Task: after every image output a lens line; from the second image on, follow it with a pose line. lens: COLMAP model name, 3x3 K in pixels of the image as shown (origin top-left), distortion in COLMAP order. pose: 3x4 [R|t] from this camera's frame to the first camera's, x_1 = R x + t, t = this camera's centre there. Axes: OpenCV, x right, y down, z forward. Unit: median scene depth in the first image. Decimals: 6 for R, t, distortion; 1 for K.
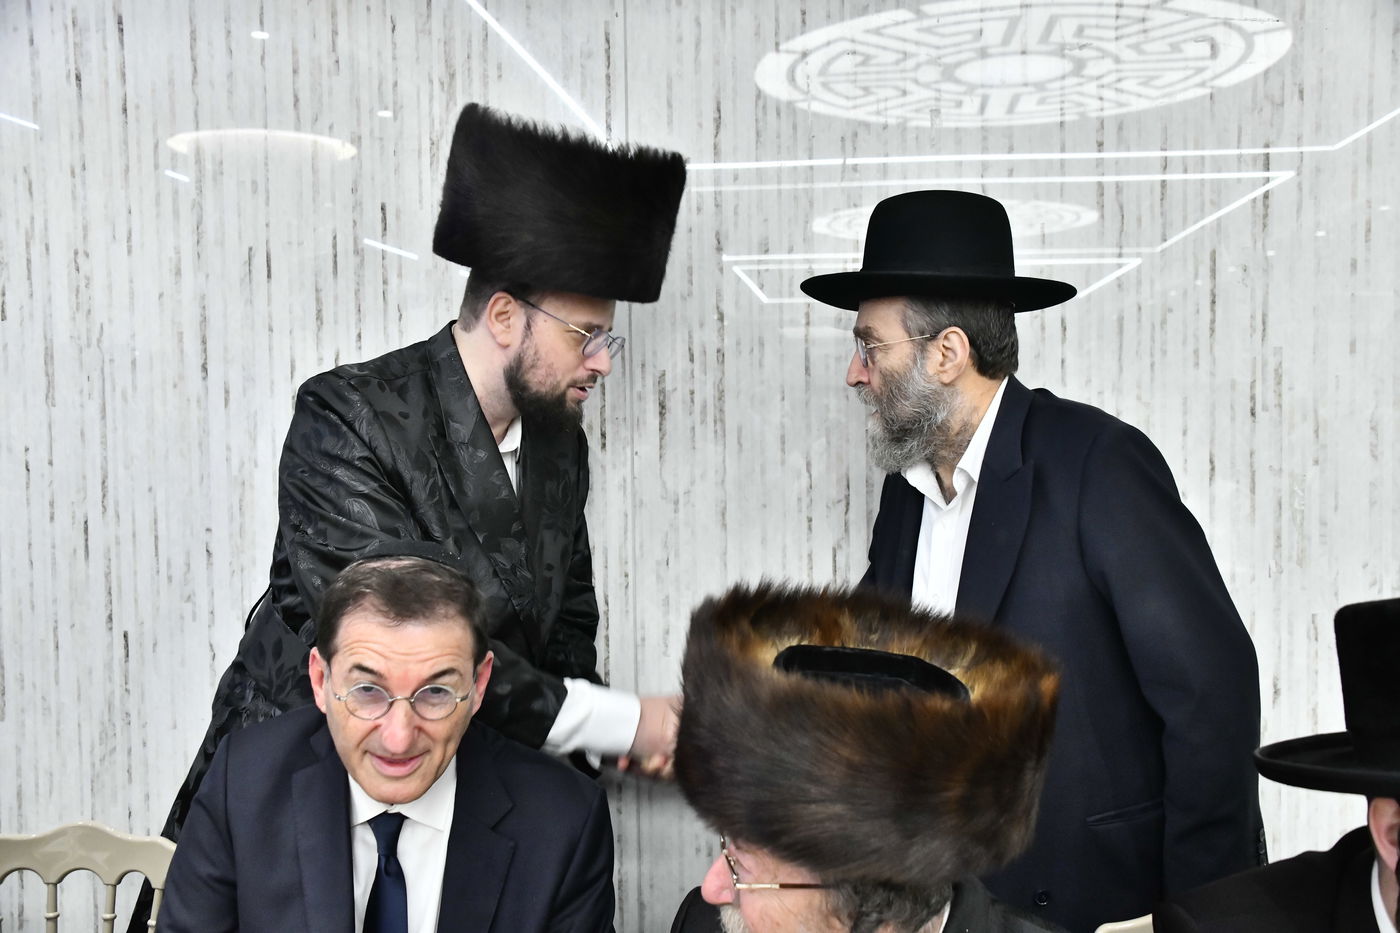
lens RADIAL K [[1385.7, 0, 699.9], [0, 1385.7, 473.9], [0, 0, 1]] dist [-0.048748, 0.186213]
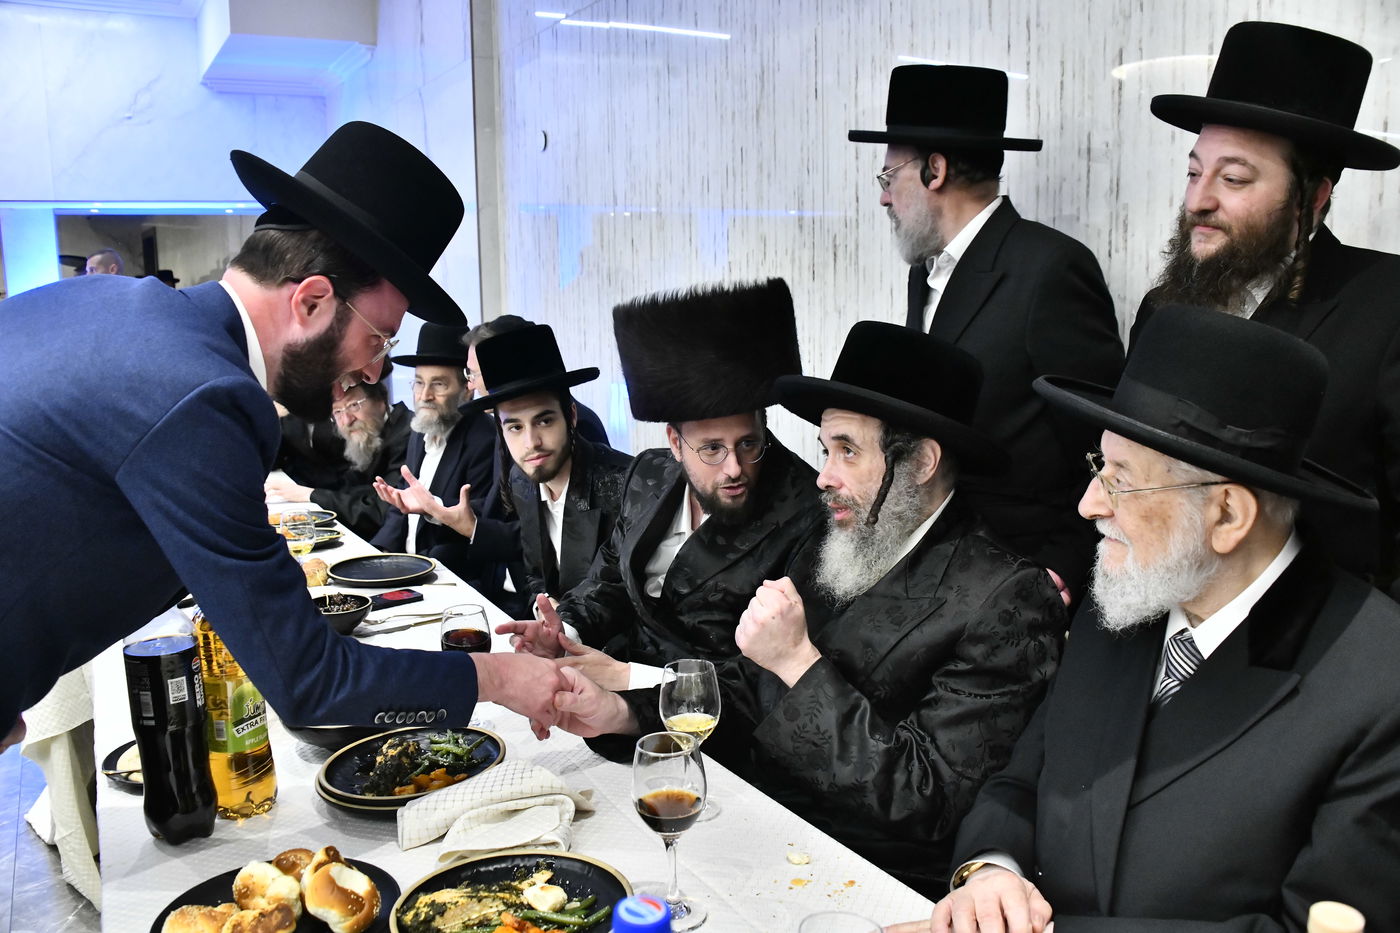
lens RADIAL K [[1104.8, 0, 704.4], [0, 1104.8, 474.0], [0, 0, 1]] dist [-0.154492, 0.083769]
pose [[0.611530, 0.135231, -0.779579, 0.932038], [-0.027068, 0.988285, 0.150201, 0.018162], [0.790758, -0.070751, 0.608026, 0.046500]]
